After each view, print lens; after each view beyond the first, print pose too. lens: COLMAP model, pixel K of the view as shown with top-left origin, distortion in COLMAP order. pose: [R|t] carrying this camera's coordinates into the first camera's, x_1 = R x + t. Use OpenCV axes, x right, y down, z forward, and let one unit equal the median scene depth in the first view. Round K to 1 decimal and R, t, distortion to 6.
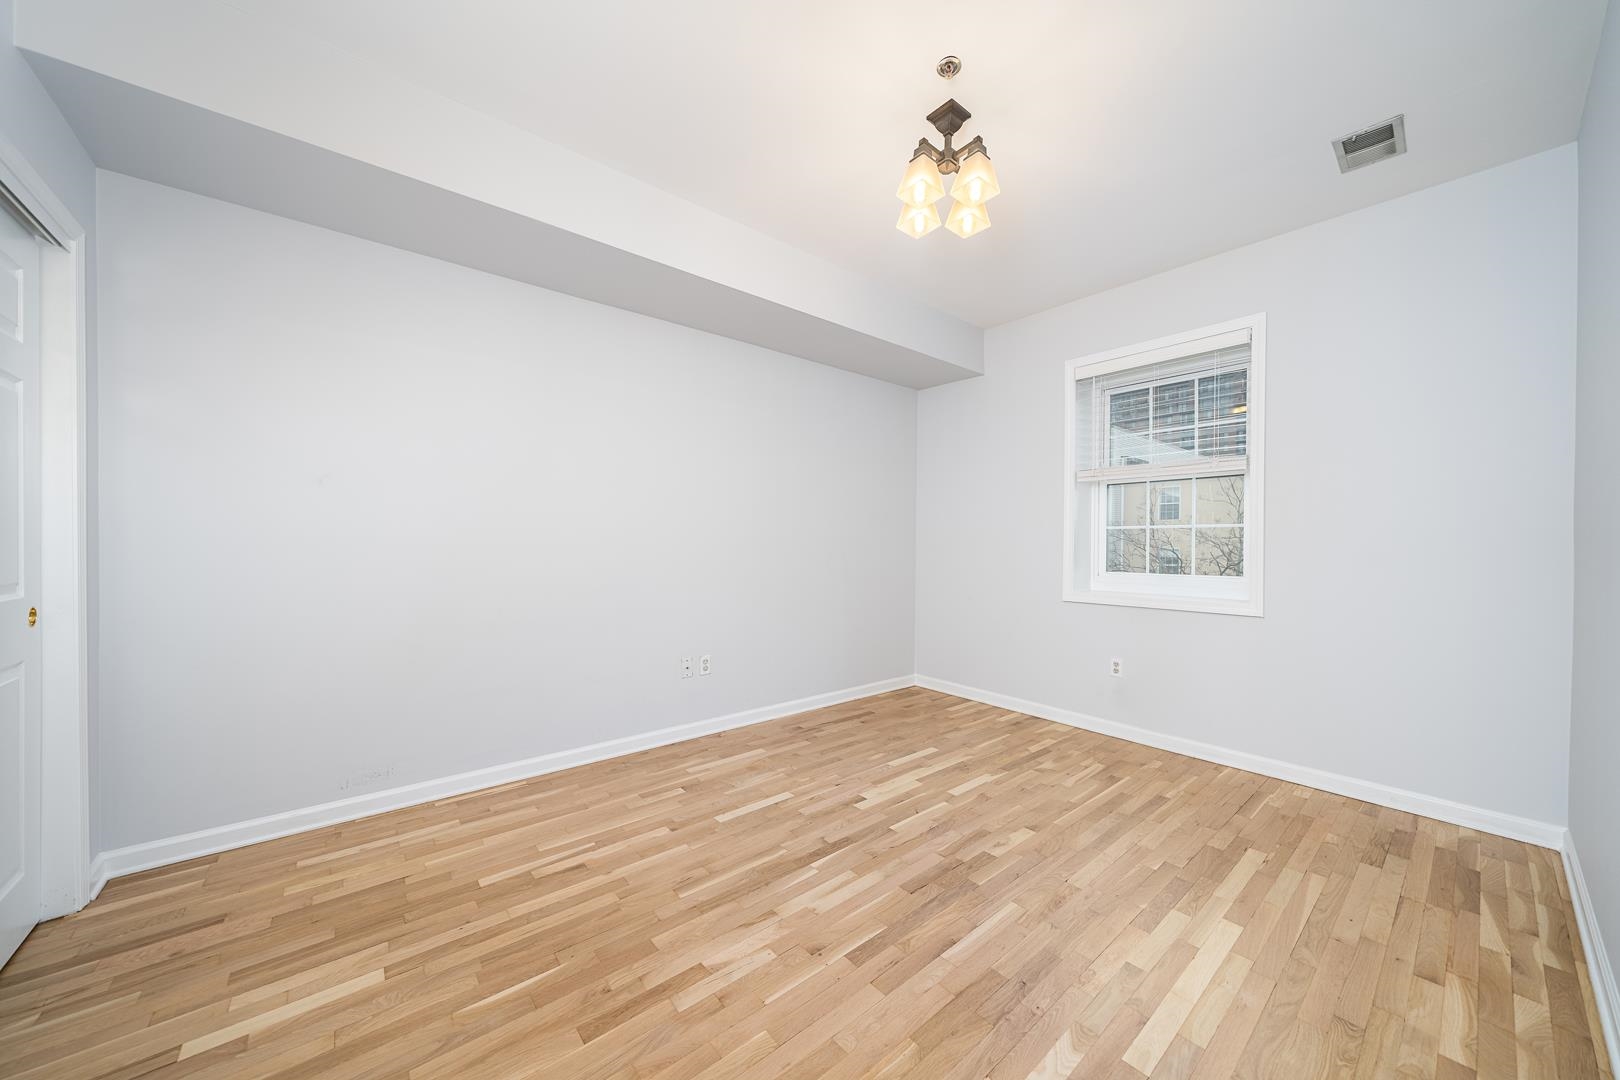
lens RADIAL K [[564.0, 0, 800.1], [0, 564.0, 544.6], [0, 0, 1]] dist [-0.005632, 0.000252]
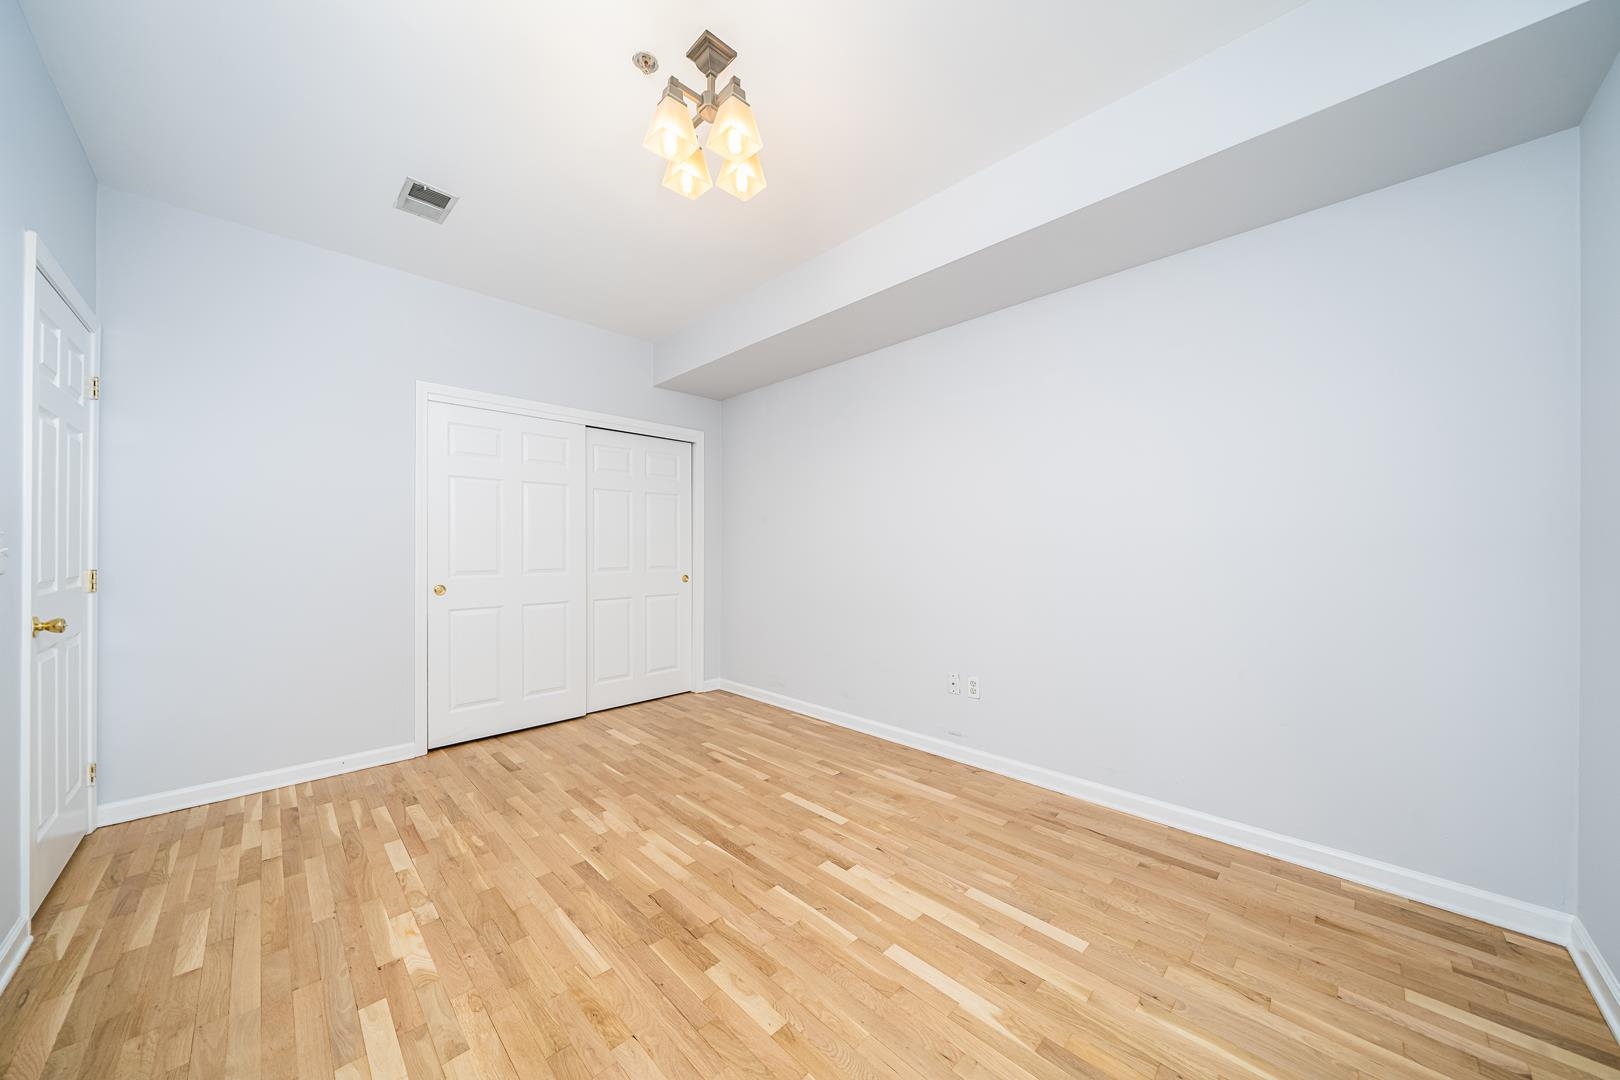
lens RADIAL K [[564.0, 0, 844.8], [0, 564.0, 544.8], [0, 0, 1]] dist [-0.005632, 0.000252]
pose [[0.113720, -0.013589, -0.993420, 1.113909], [-0.003303, 0.999896, -0.014056, -0.001070], [0.993507, 0.004880, 0.113664, 1.091911]]
